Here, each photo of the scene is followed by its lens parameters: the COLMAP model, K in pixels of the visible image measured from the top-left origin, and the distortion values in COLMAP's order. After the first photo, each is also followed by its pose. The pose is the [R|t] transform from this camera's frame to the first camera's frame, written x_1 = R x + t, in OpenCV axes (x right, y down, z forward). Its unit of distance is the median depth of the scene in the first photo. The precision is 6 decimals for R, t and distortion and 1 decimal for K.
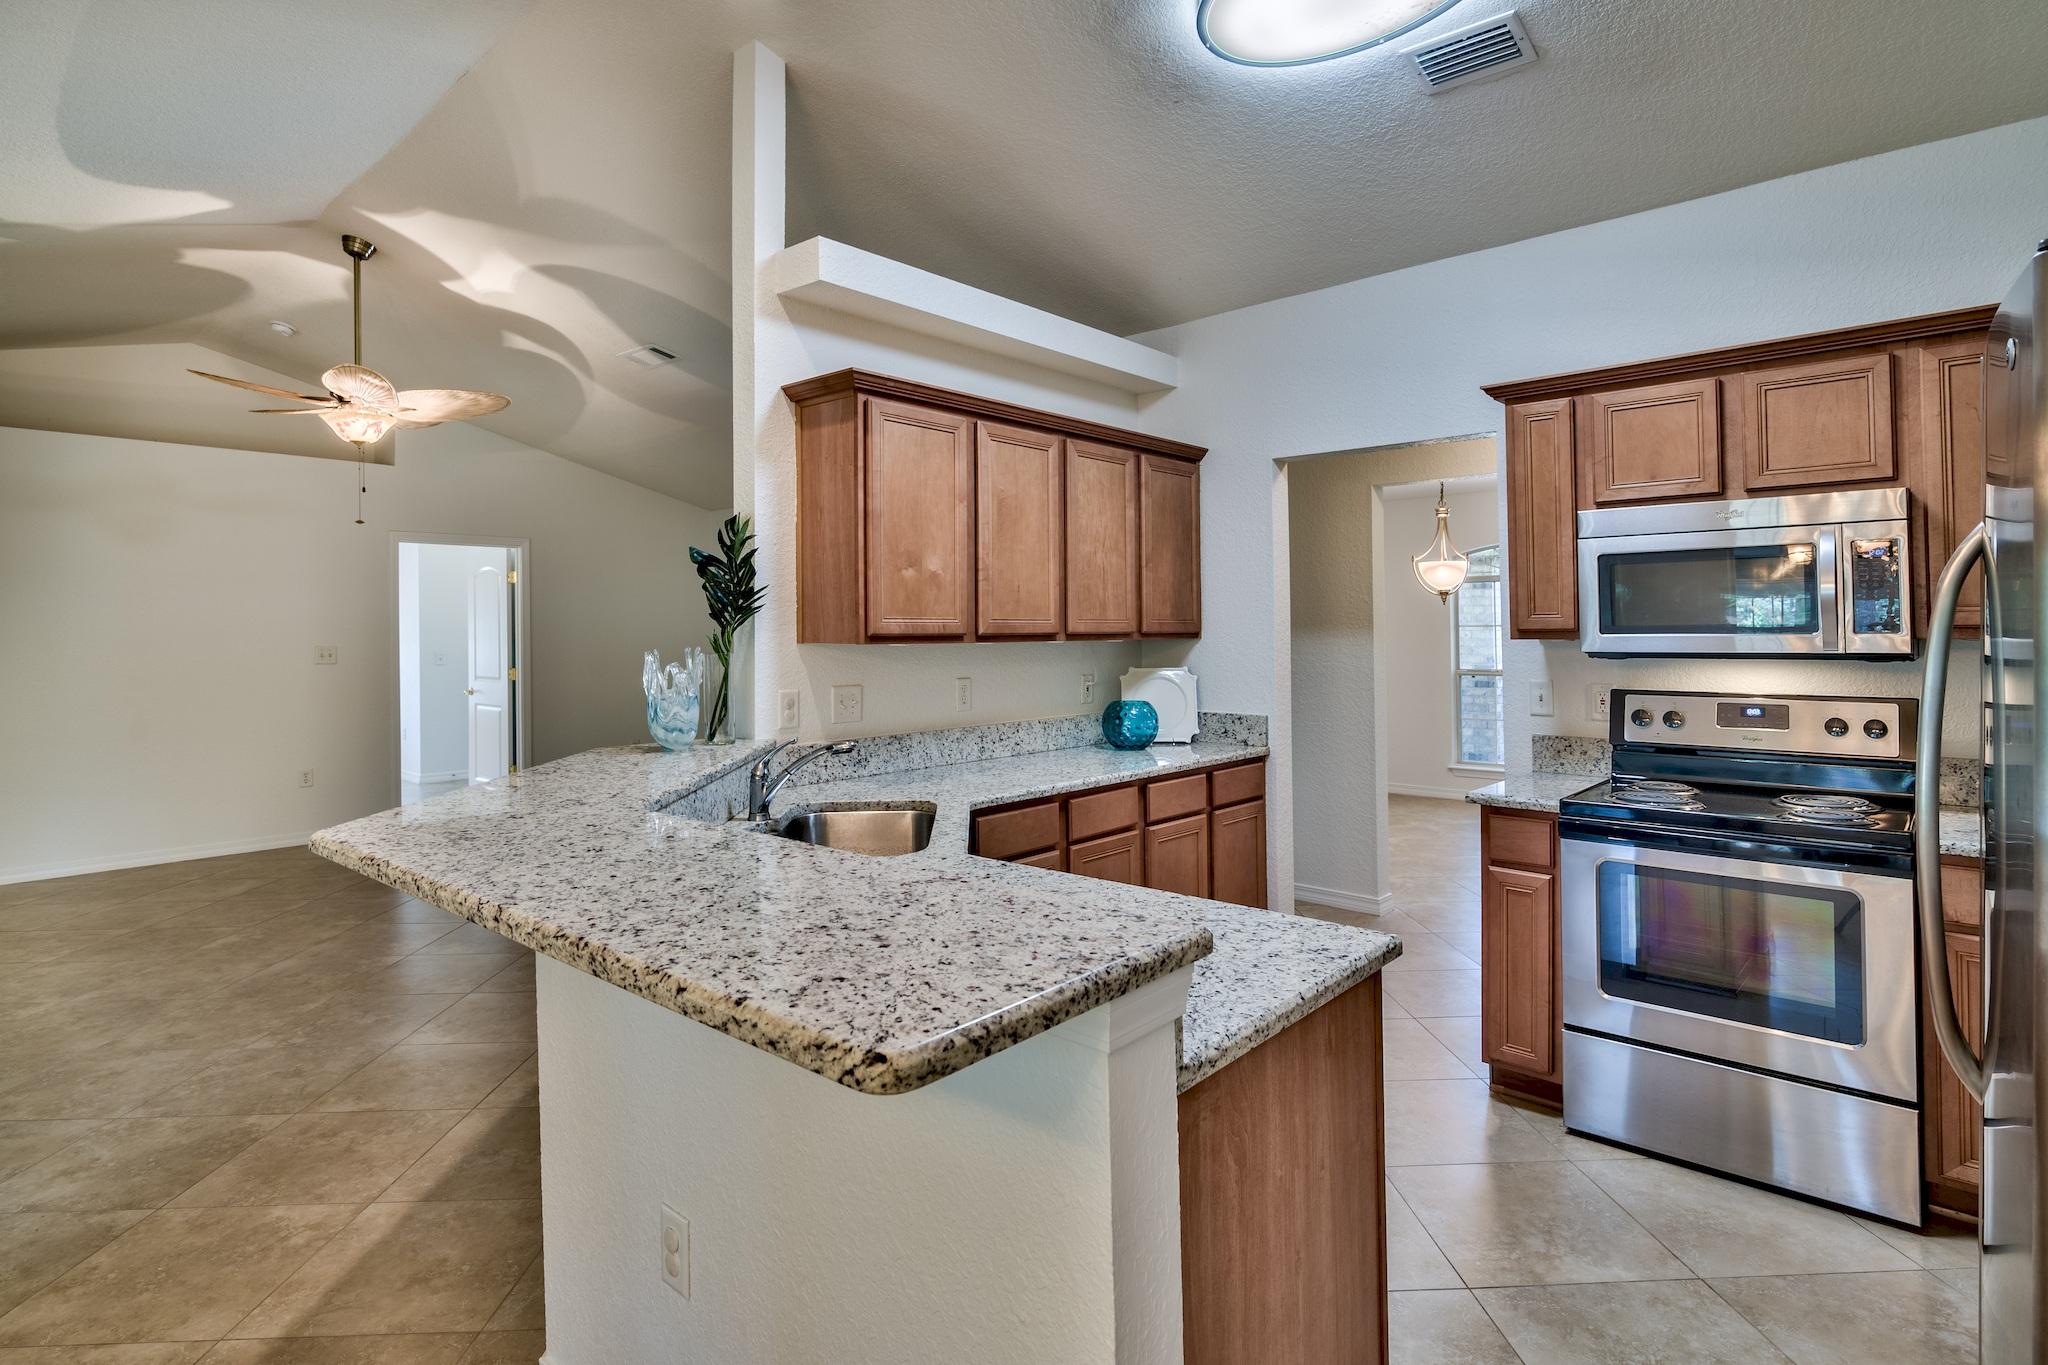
lens RADIAL K [[996.1, 0, 1002.9], [0, 996.1, 623.8], [0, 0, 1]] dist [-0.004646, -0.000996]
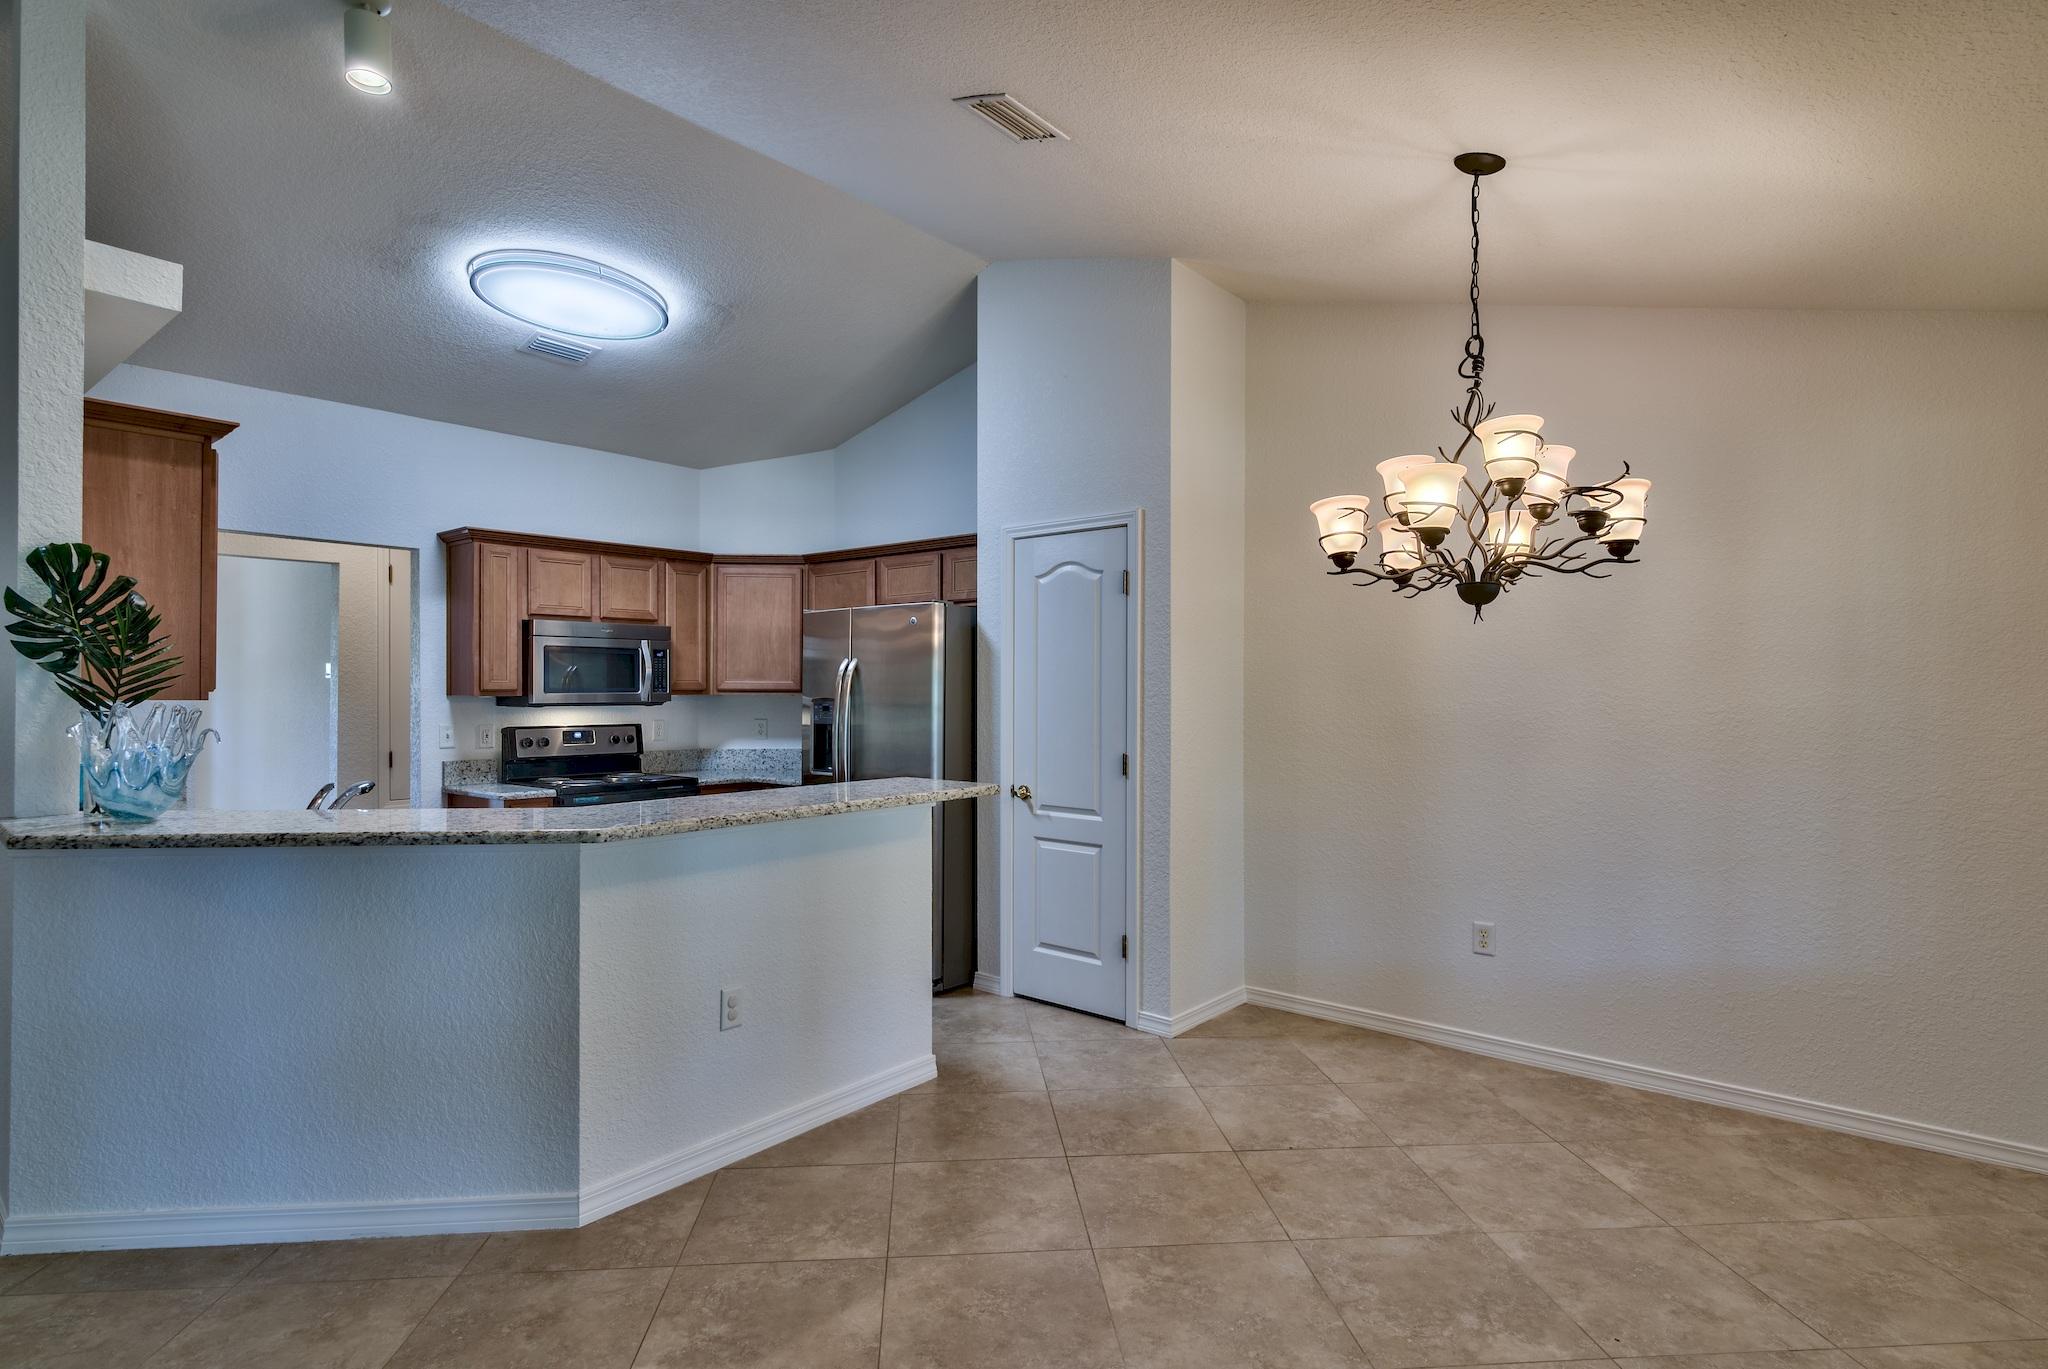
lens RADIAL K [[1056.3, 0, 1010.8], [0, 1056.3, 690.9], [0, 0, 1]] dist [0.006200, -0.000206]
pose [[-0.025878, 0.005279, 0.999651, -1.195264], [-0.009715, 0.999938, -0.005532, 0.009139], [-0.999618, -0.009854, -0.025825, 0.244947]]
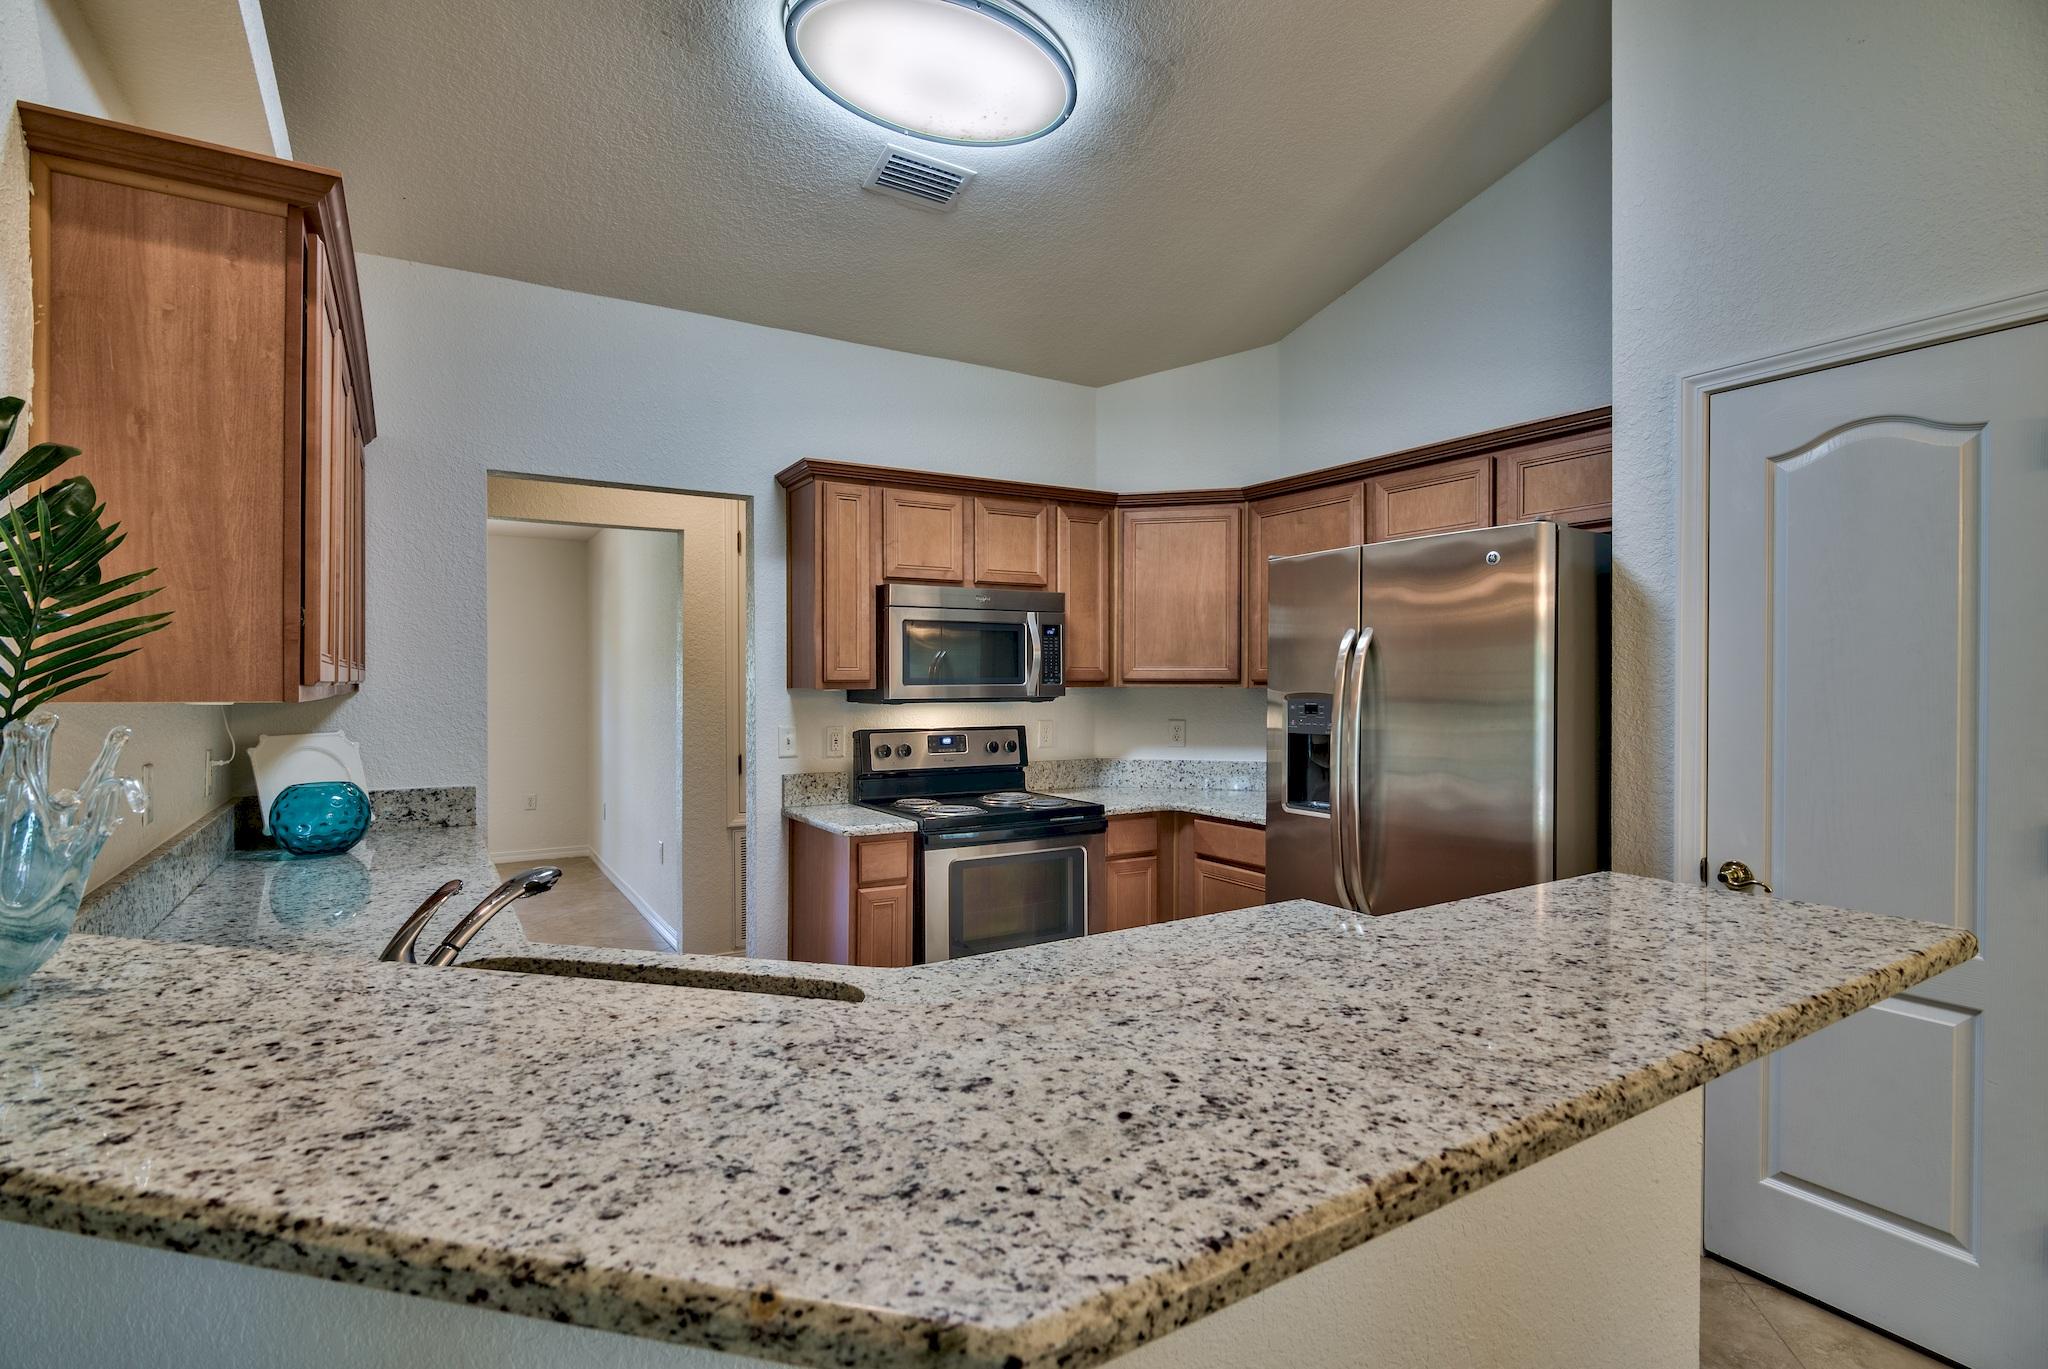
lens RADIAL K [[996.1, 0, 1018.1], [0, 996.1, 686.5], [0, 0, 1]] dist [-0.004646, -0.000996]
pose [[0.290473, -0.000101, 0.956883, -0.531703], [-0.009388, 0.999952, 0.002955, 0.007441], [-0.956837, -0.009842, 0.290458, 0.491431]]
